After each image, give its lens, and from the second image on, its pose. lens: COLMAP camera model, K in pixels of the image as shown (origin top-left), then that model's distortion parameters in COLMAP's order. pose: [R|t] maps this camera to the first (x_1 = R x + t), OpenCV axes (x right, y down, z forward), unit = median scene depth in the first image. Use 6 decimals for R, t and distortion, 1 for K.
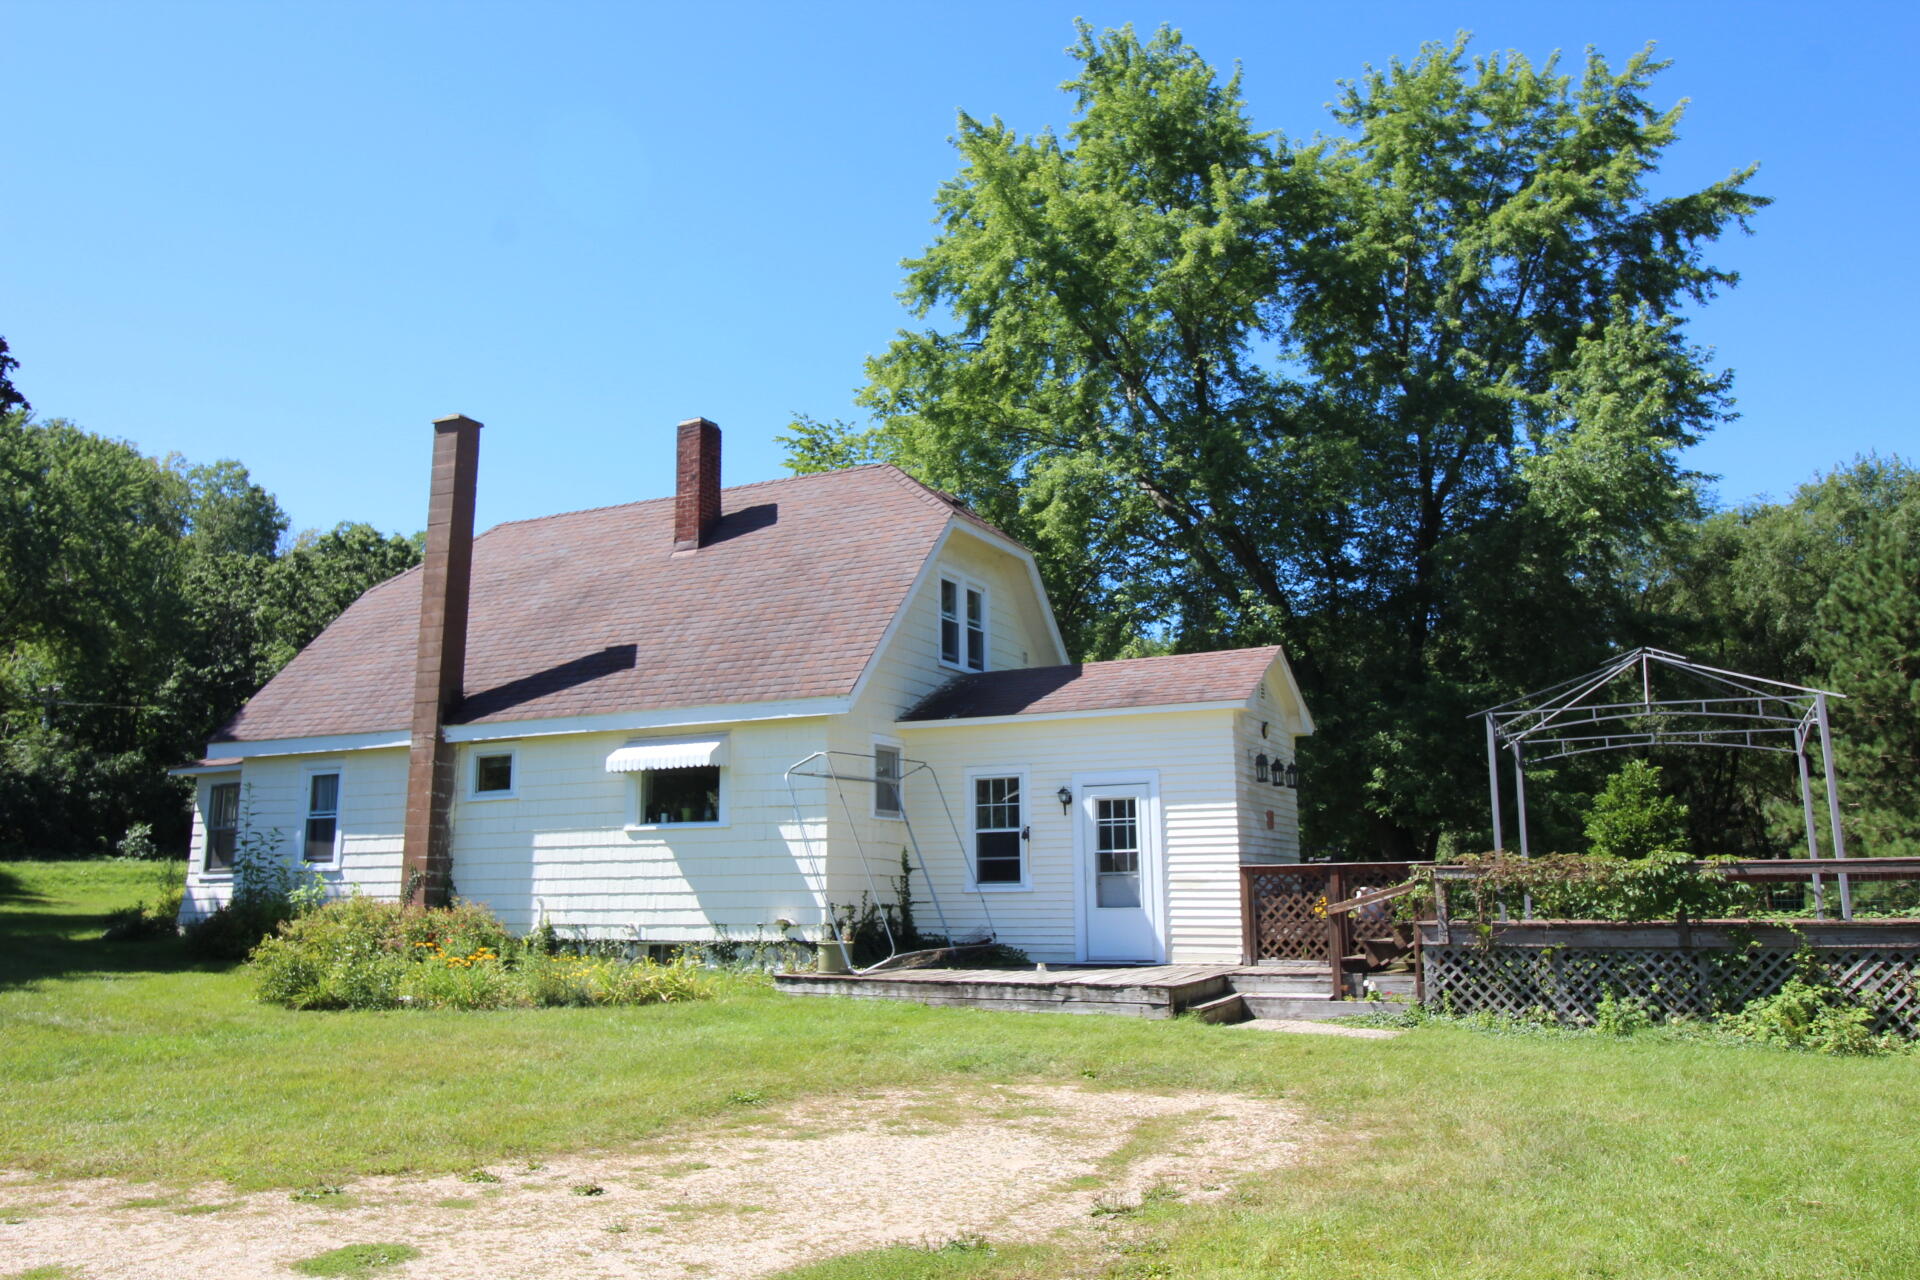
lens RADIAL K [[1501.8, 0, 956.0], [0, 1501.8, 625.5], [0, 0, 1]] dist [0.021041, -0.014011]
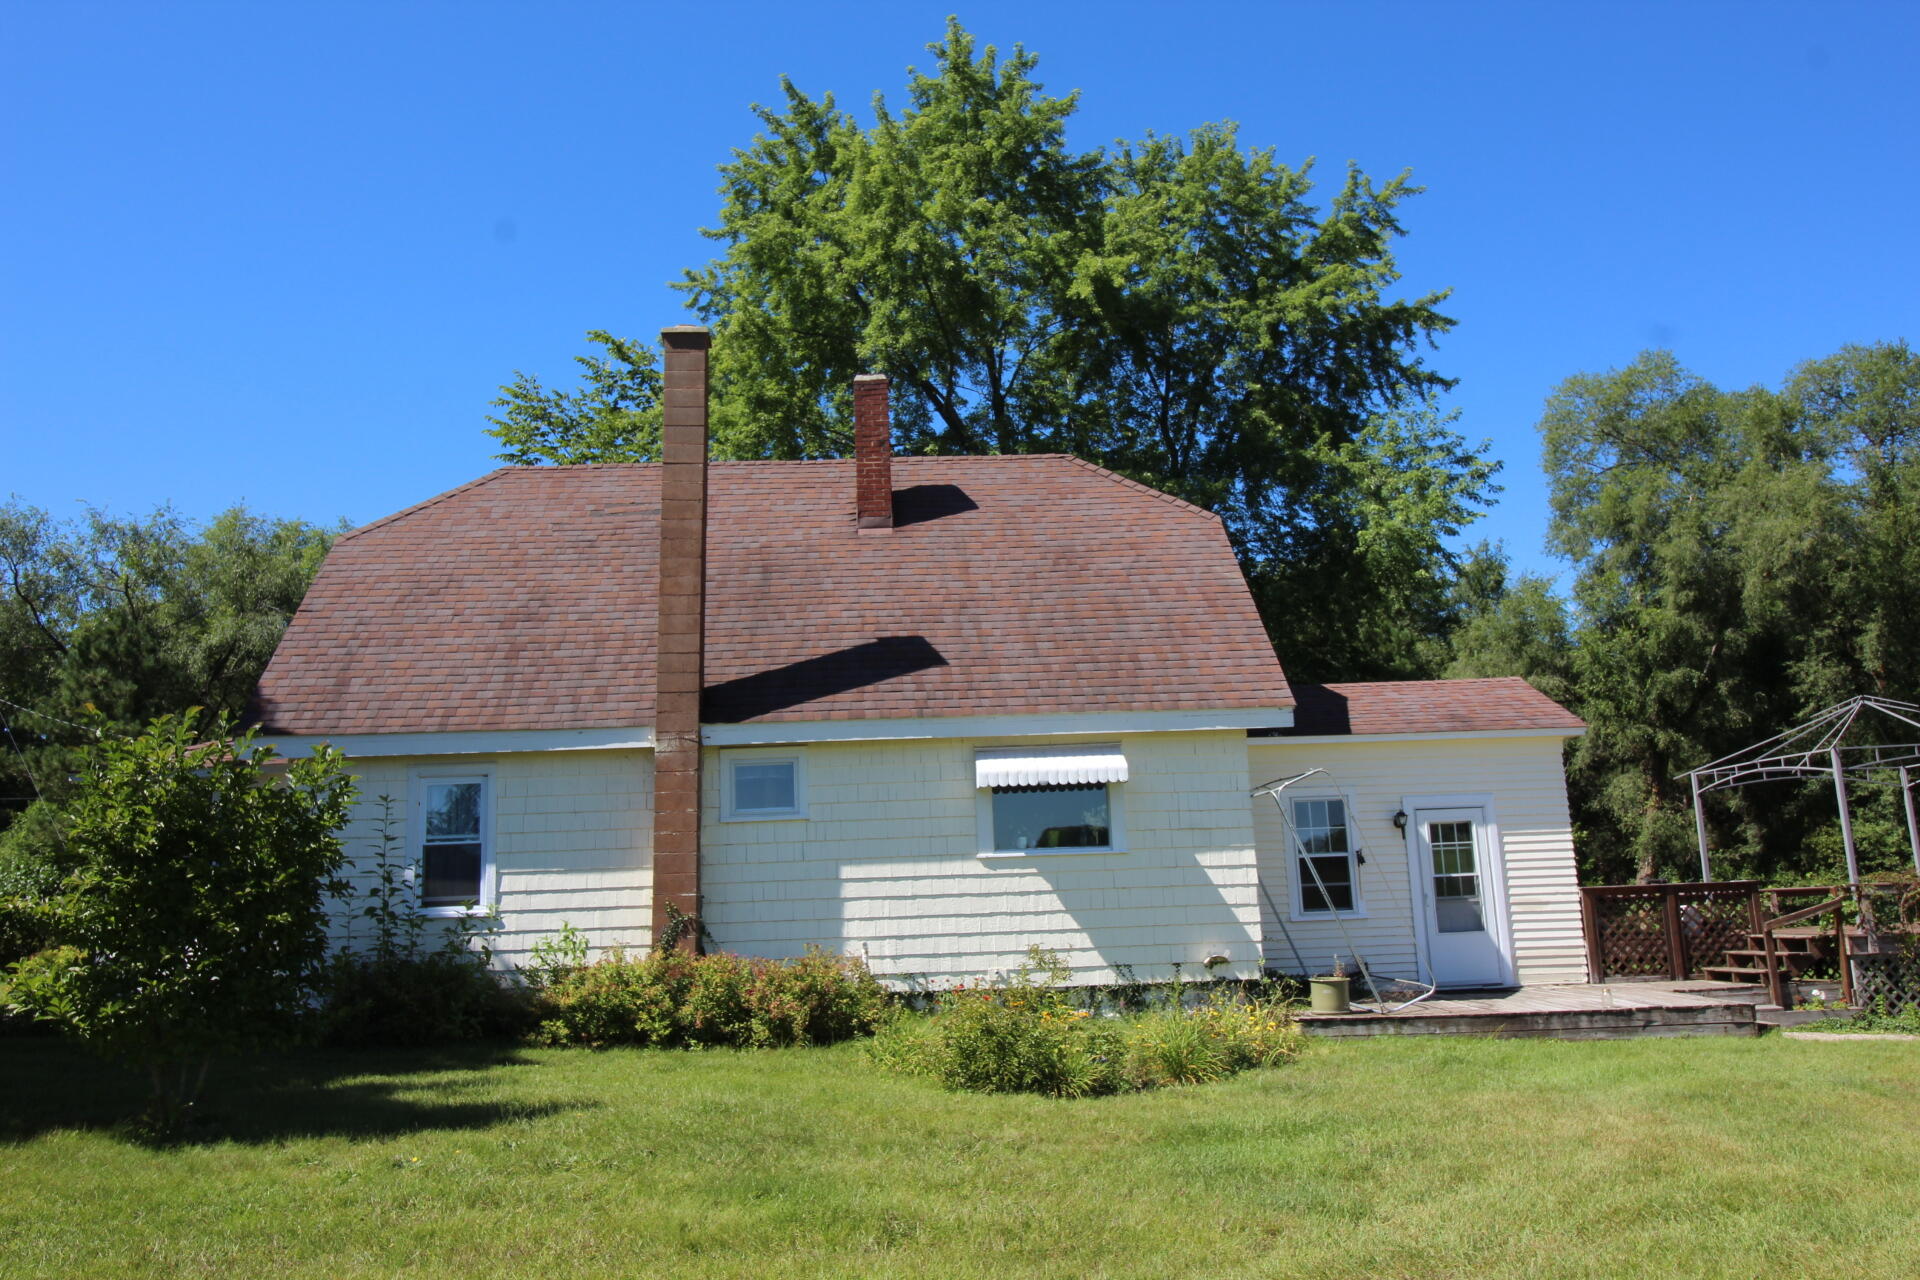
lens RADIAL K [[1501.8, 0, 956.0], [0, 1501.8, 625.5], [0, 0, 1]] dist [0.021041, -0.014011]
pose [[0.868804, 0.068365, 0.490414, -0.673968], [-0.059409, 0.997660, -0.033829, 0.038060], [-0.491579, 0.000256, 0.870833, 0.289756]]
